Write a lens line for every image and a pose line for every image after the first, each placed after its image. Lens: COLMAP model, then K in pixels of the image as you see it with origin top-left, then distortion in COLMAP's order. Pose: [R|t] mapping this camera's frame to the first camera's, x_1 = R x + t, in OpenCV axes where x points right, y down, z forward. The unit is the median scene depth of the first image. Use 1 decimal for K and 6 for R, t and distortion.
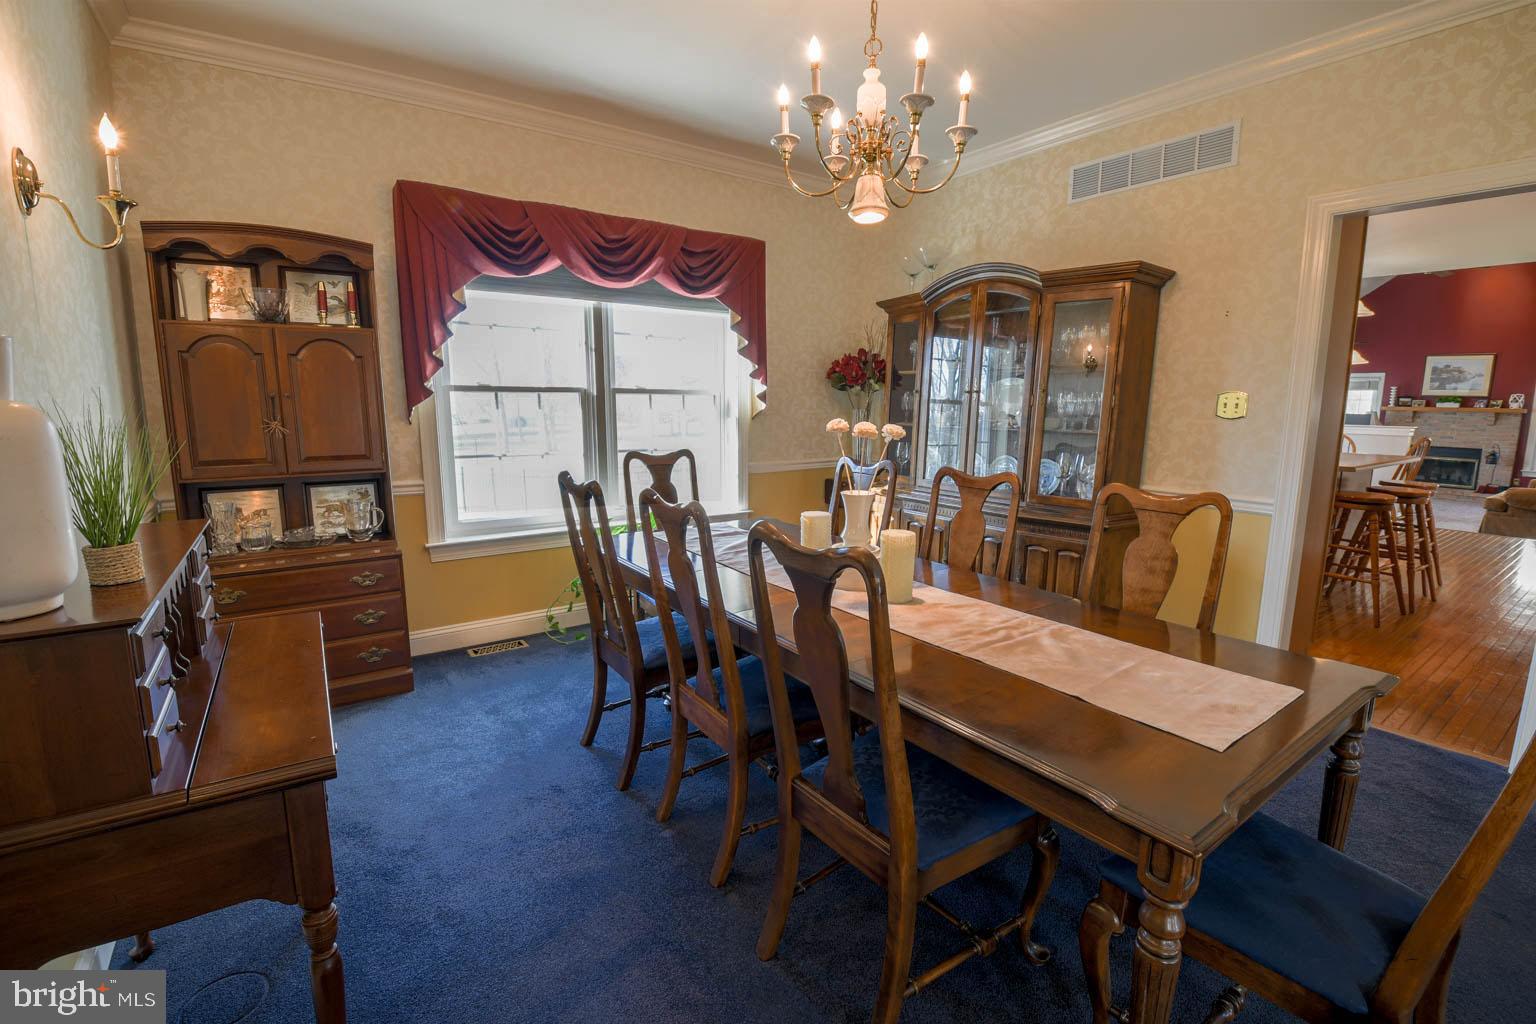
lens RADIAL K [[679.1, 0, 772.1], [0, 679.1, 502.5], [0, 0, 1]] dist [-0.003843, -0.012308]
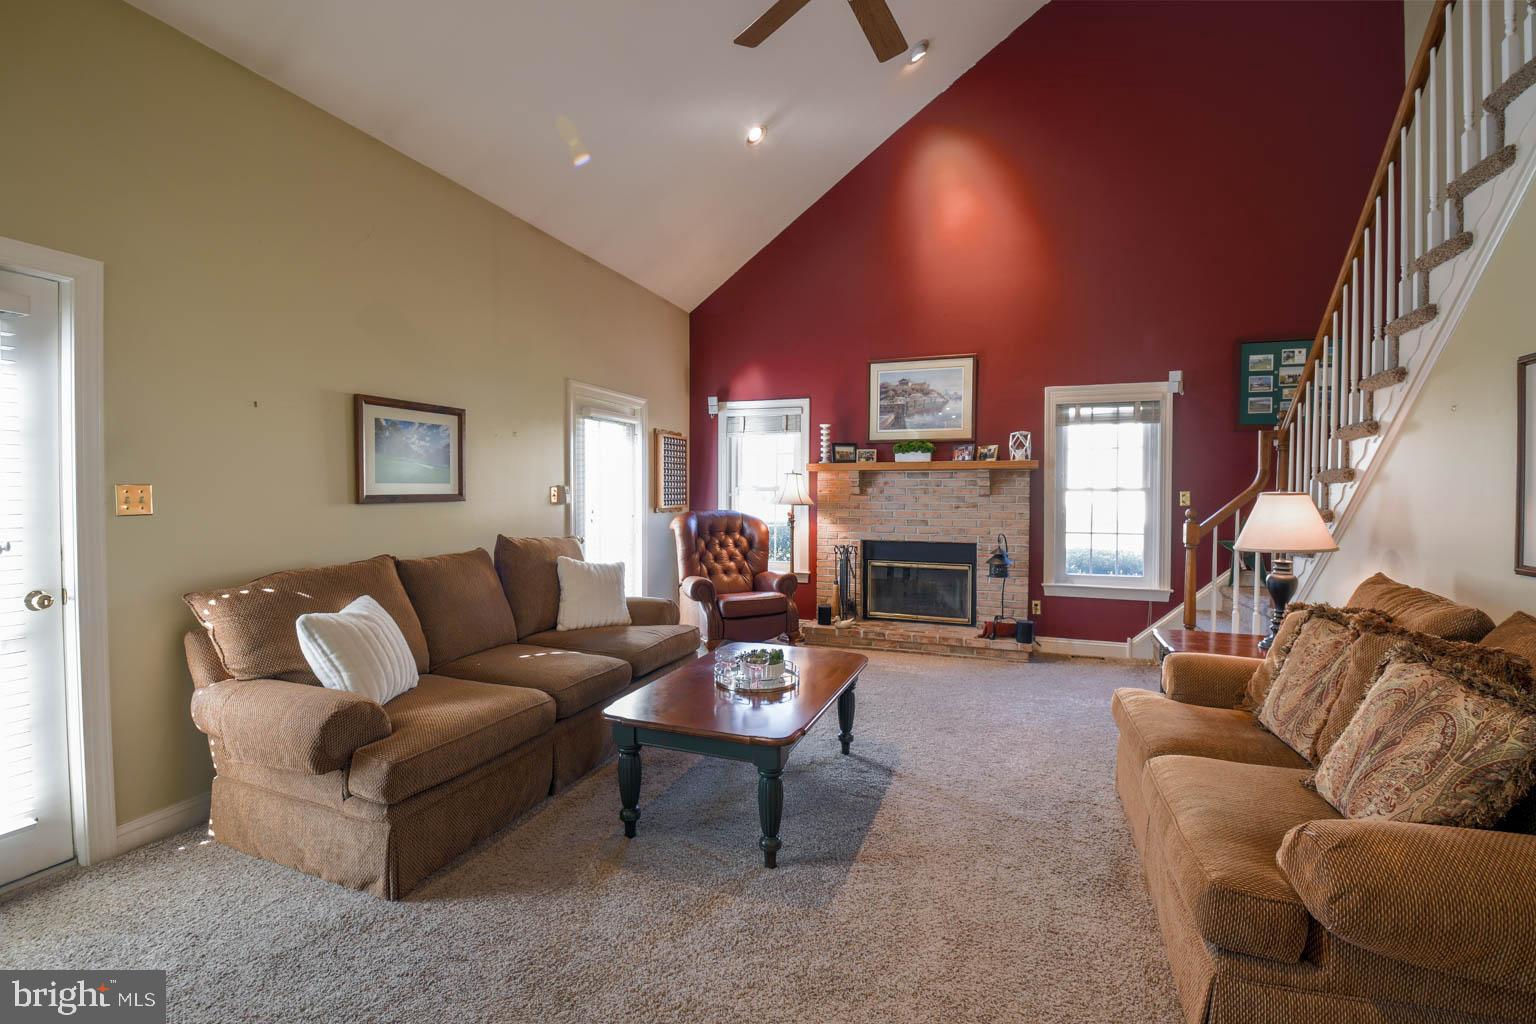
lens RADIAL K [[679.1, 0, 758.5], [0, 679.1, 506.3], [0, 0, 1]] dist [-0.003843, -0.012308]
pose [[0.821870, -0.026969, 0.569036, 0.638860], [0.093189, 0.991788, -0.087590, -0.077615], [-0.562001, 0.125016, 0.817635, 0.665084]]
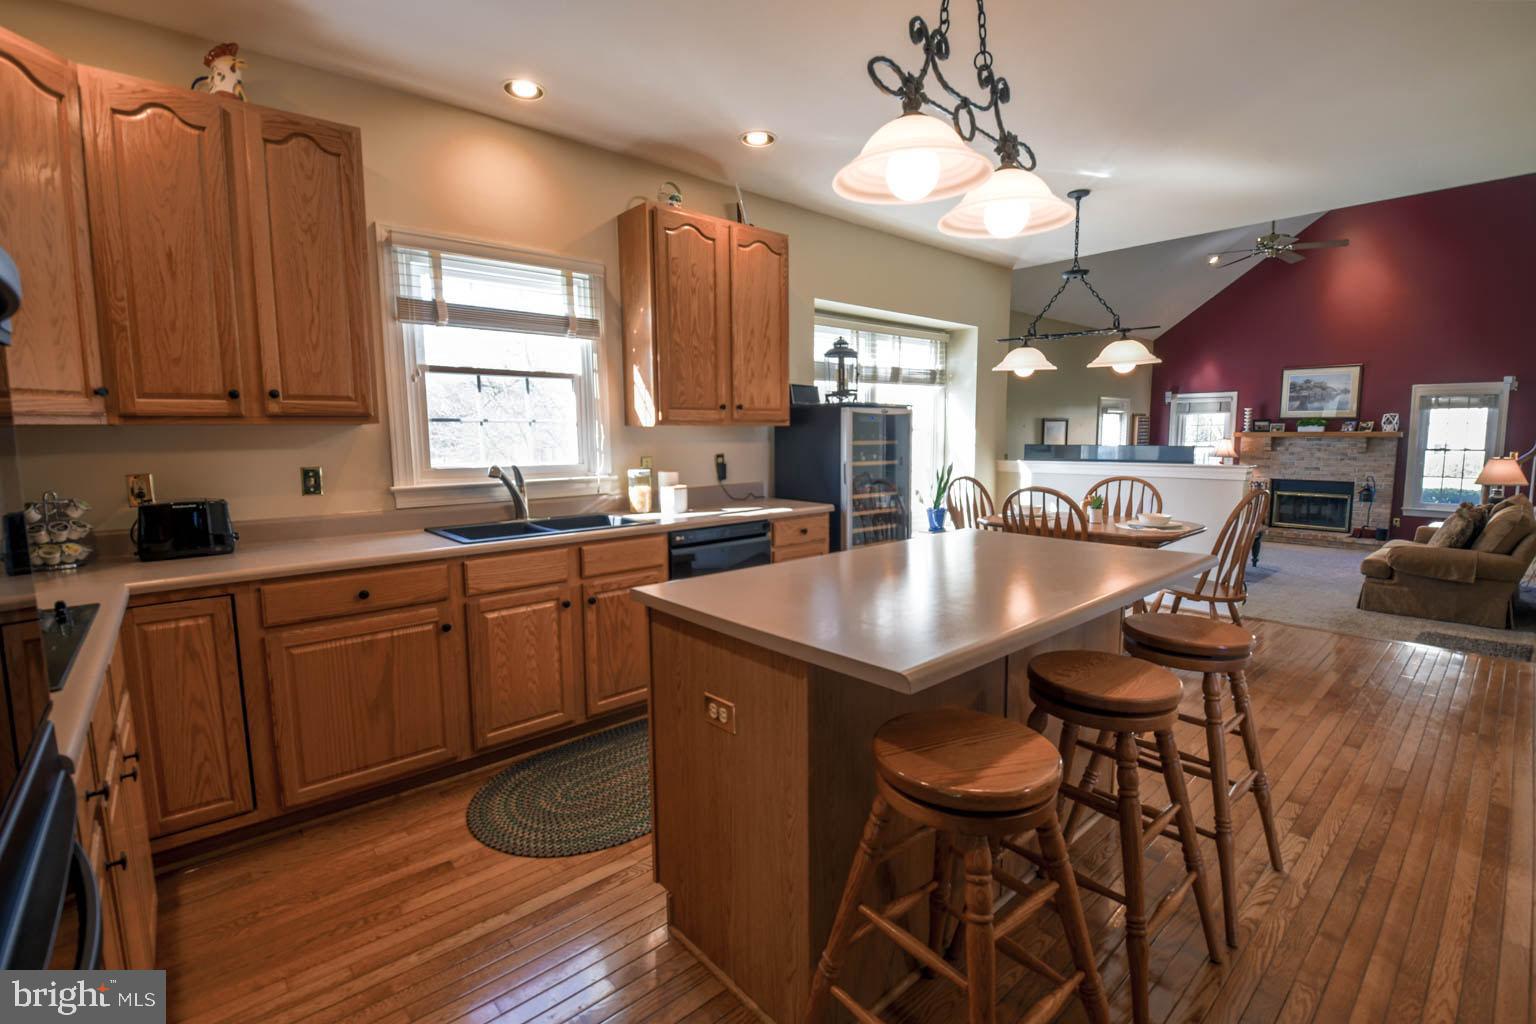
lens RADIAL K [[679.1, 0, 770.5], [0, 679.1, 506.5], [0, 0, 1]] dist [-0.003843, -0.012308]
pose [[0.993926, -0.034680, 0.104445, 0.271993], [0.038566, 0.998628, -0.035420, -0.048430], [-0.103074, 0.039233, 0.993900, 0.258140]]
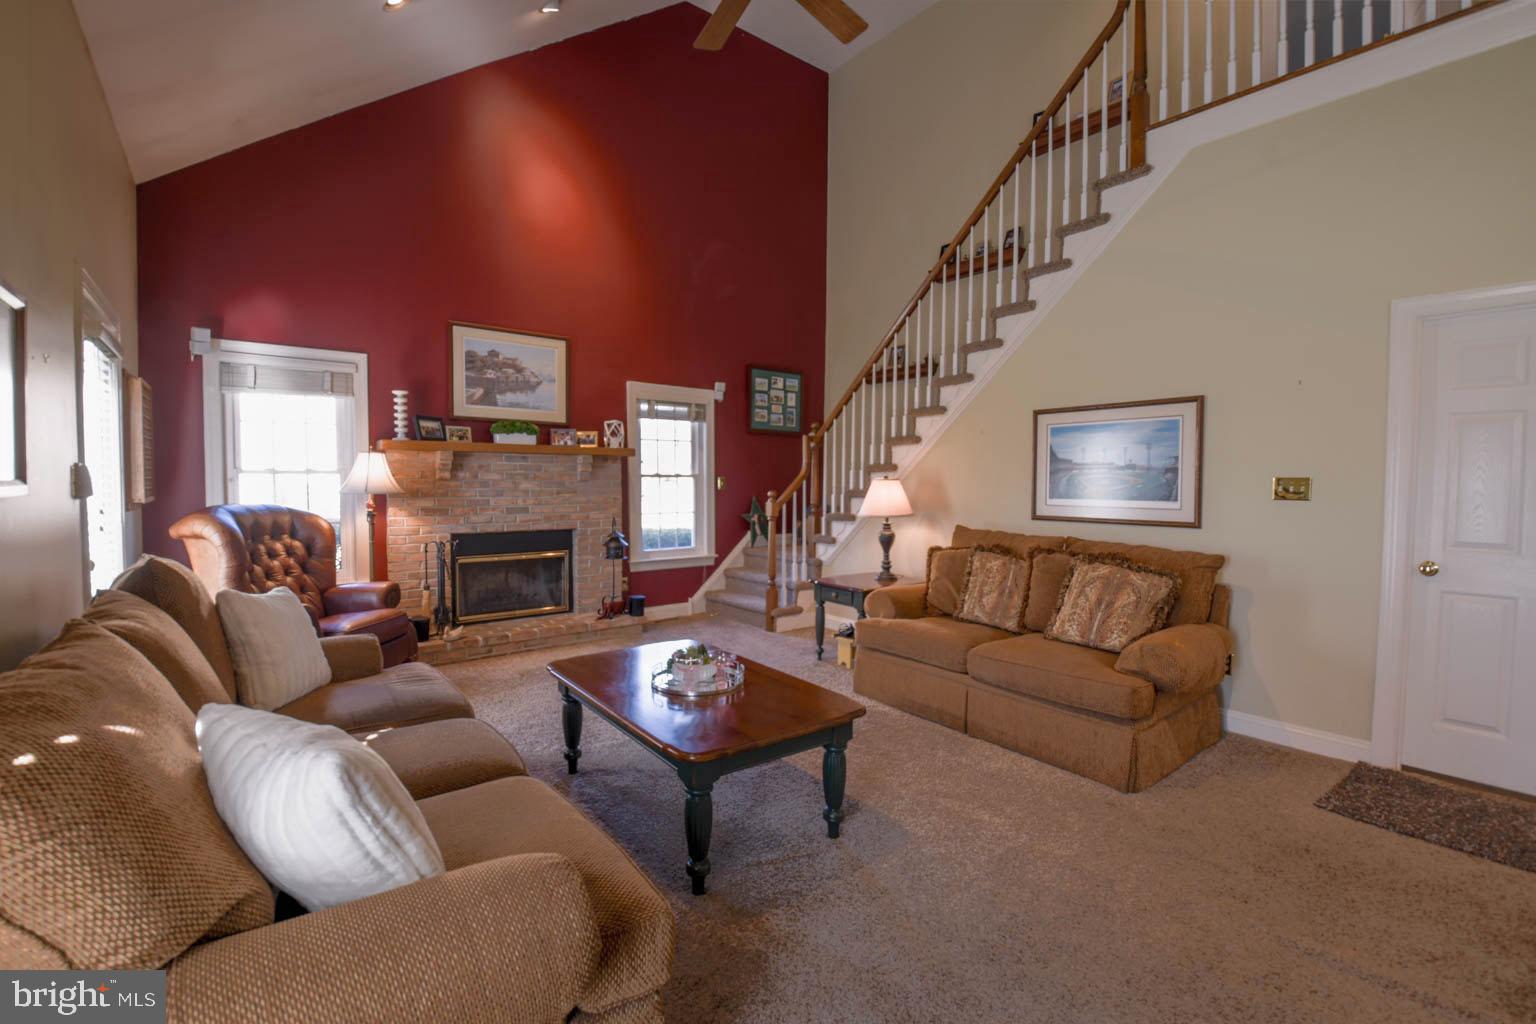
lens RADIAL K [[679.1, 0, 773.2], [0, 679.1, 503.6], [0, 0, 1]] dist [-0.003843, -0.012308]
pose [[-0.066309, -0.052091, 0.996438, 0.547309], [0.136032, 0.988840, 0.060746, -0.108088], [-0.988483, 0.139576, -0.058483, 0.868610]]
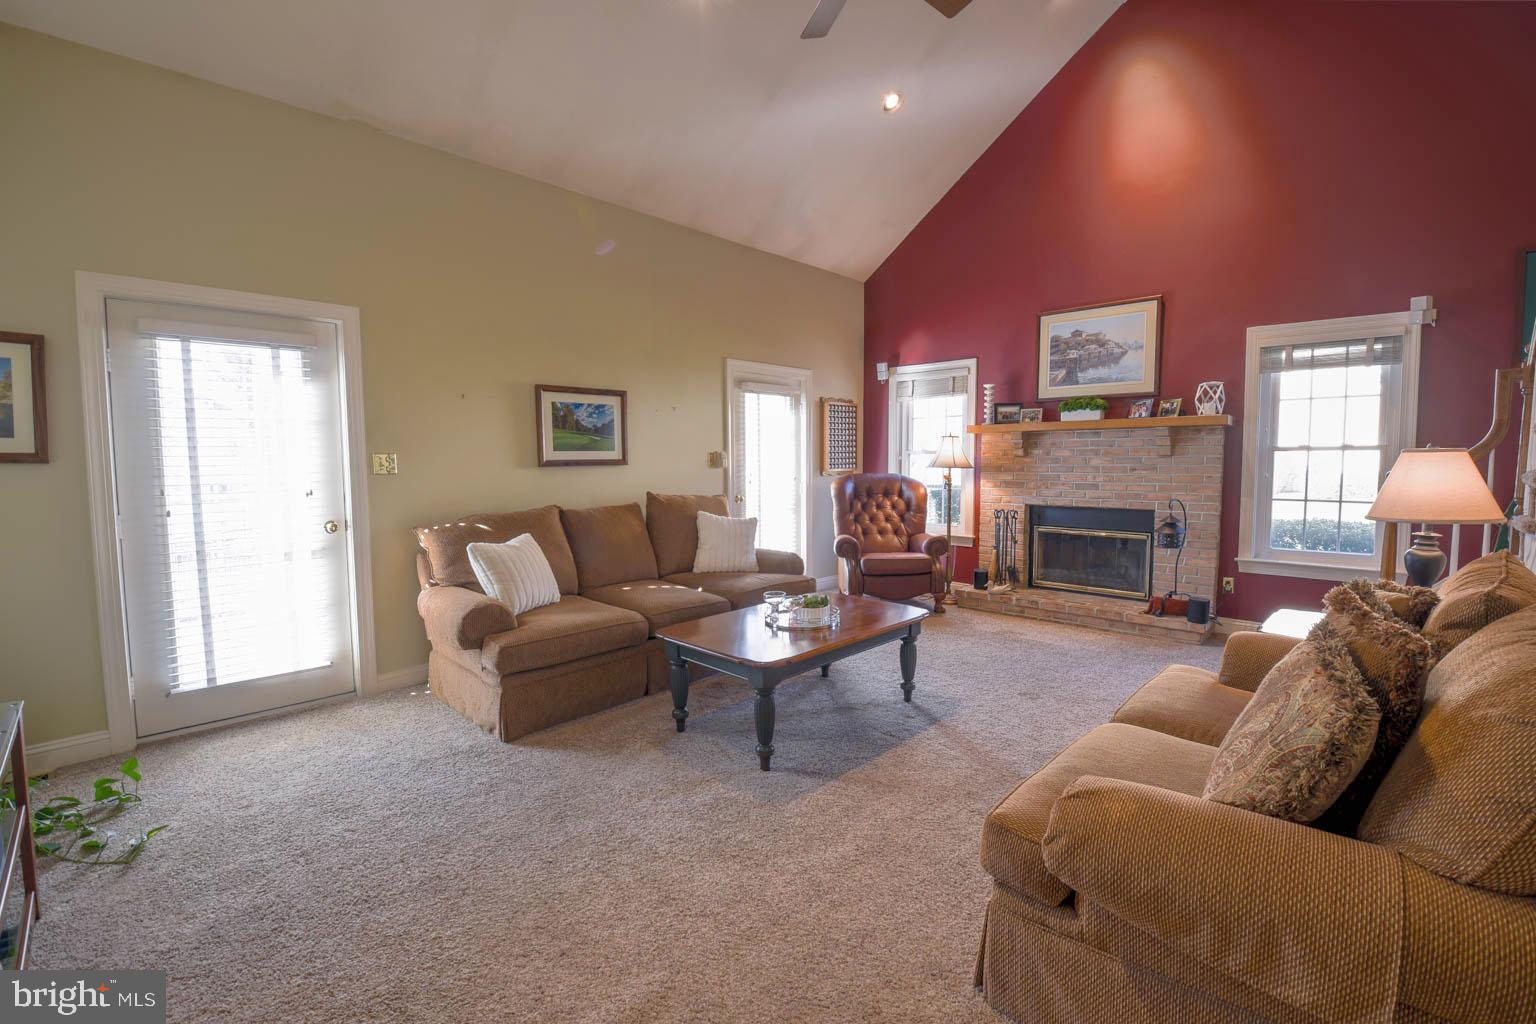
lens RADIAL K [[679.1, 0, 752.3], [0, 679.1, 506.6], [0, 0, 1]] dist [-0.003843, -0.012308]
pose [[0.982396, -0.037582, 0.182989, 0.711899], [0.050586, 0.996475, -0.066919, -0.065166], [-0.179829, 0.074998, 0.980835, 0.596743]]
